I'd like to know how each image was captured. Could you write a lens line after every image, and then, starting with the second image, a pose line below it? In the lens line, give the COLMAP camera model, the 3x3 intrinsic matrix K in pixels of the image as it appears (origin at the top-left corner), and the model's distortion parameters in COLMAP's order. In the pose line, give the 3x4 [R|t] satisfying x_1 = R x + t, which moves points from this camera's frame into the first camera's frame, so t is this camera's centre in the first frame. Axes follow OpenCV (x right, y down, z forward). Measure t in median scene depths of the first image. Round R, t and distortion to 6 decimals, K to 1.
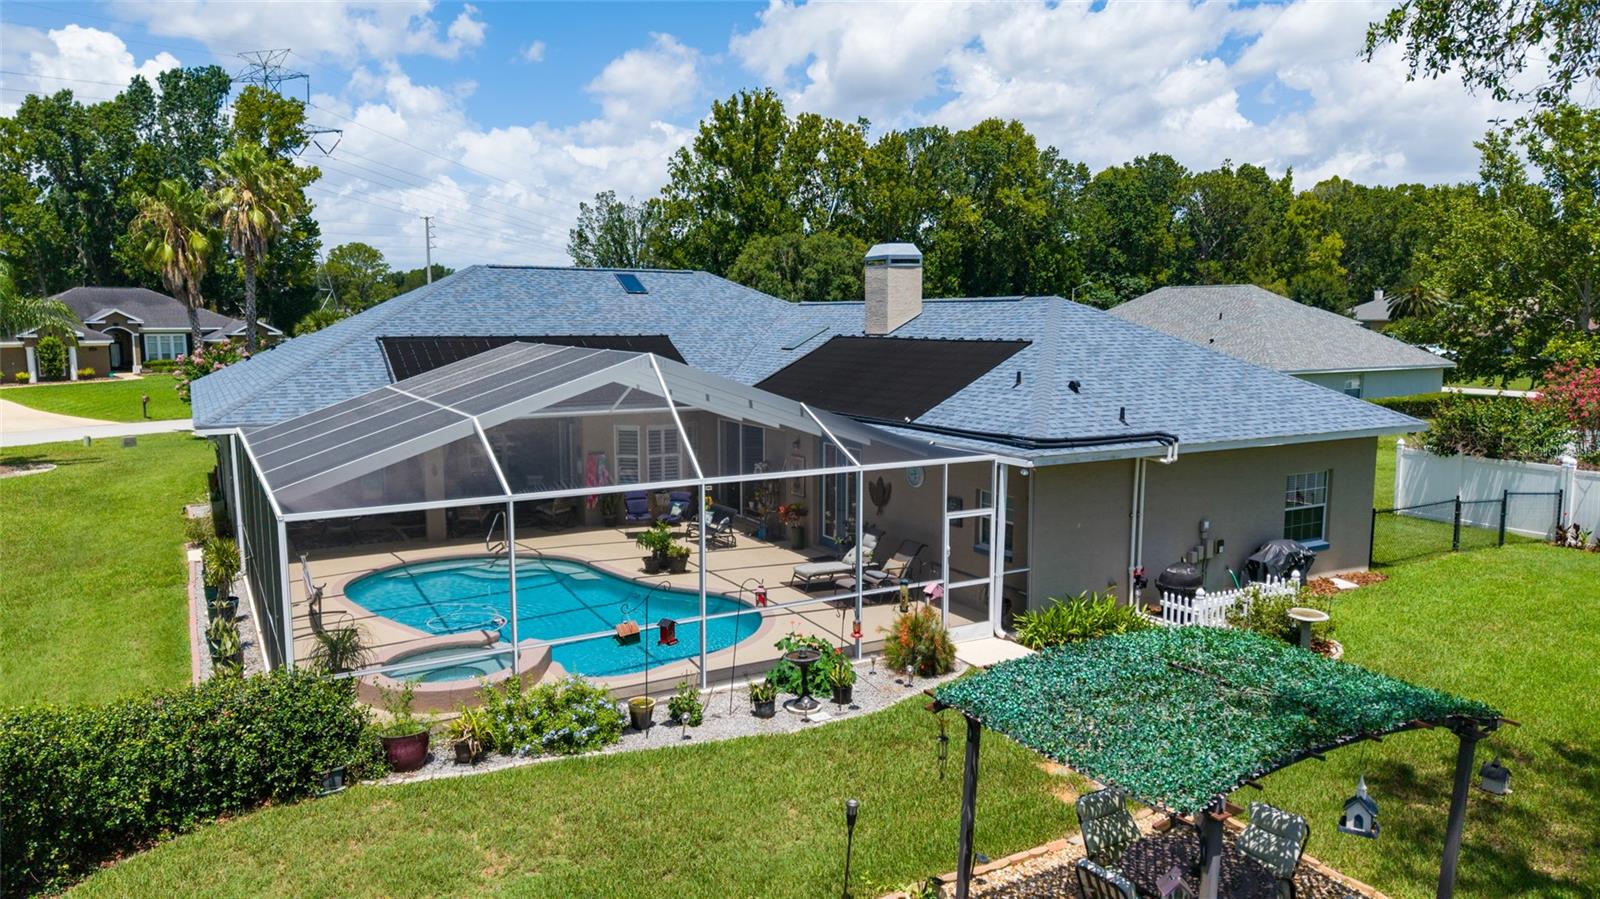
lens RADIAL K [[1070.9, 0, 800.0], [0, 1070.9, 449.5], [0, 0, 1]] dist [0.000940, -0.001524]
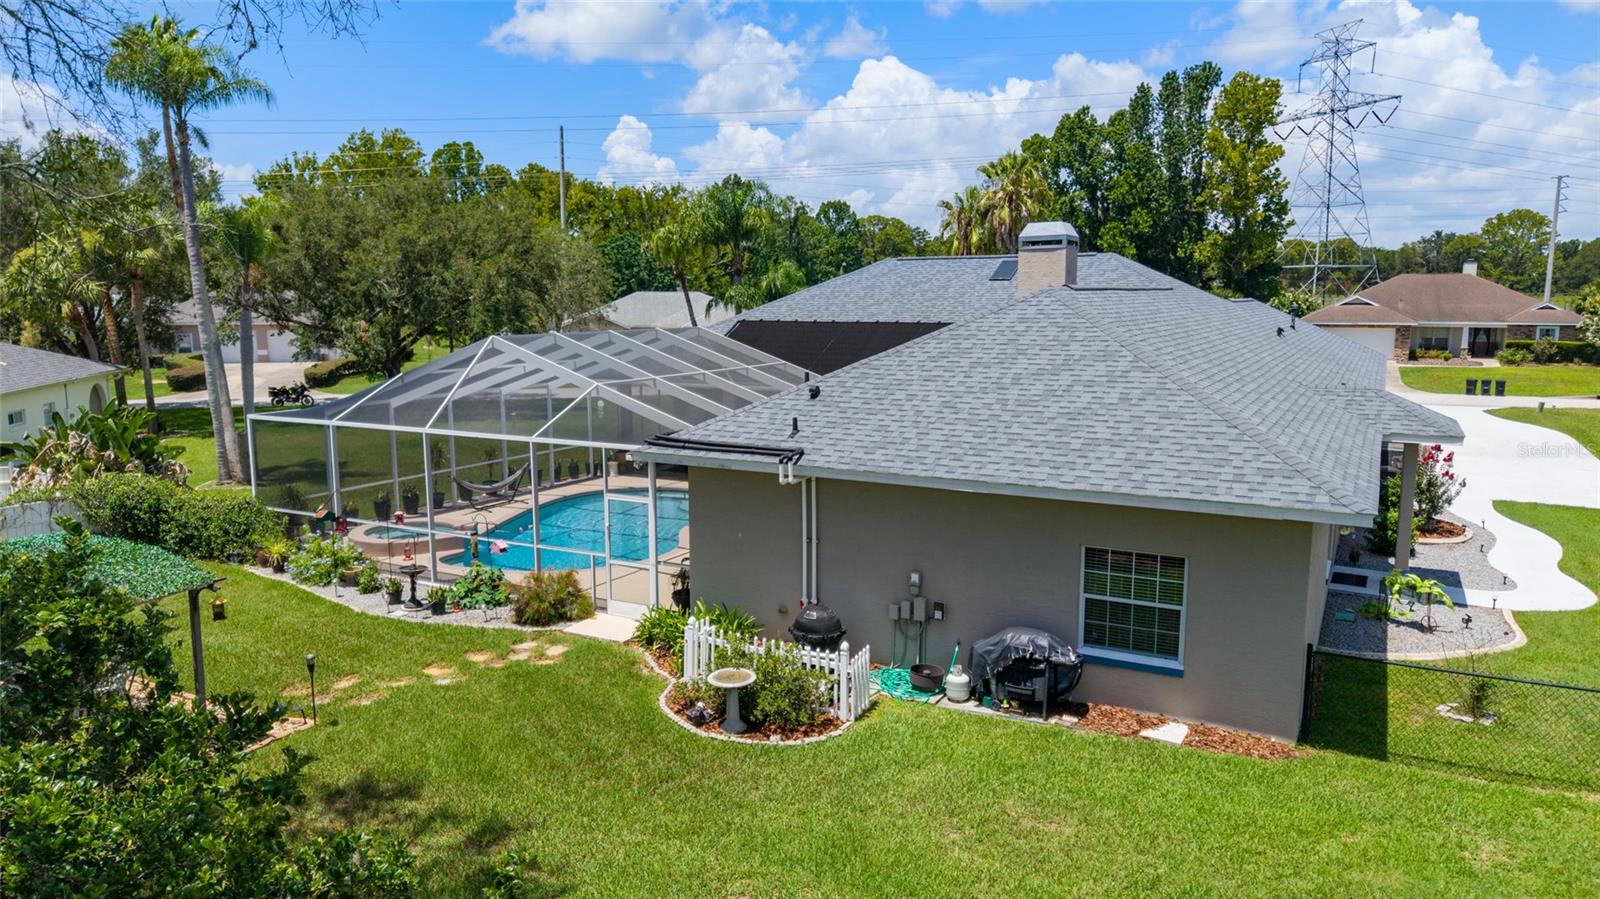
lens RADIAL K [[1070.9, 0, 800.0], [0, 1070.9, 449.5], [0, 0, 1]] dist [0.000940, -0.001524]
pose [[0.527139, 0.120925, -0.841131, 0.814001], [-0.101503, 0.991697, 0.078959, -0.064009], [0.843696, 0.043755, 0.535036, 0.412052]]
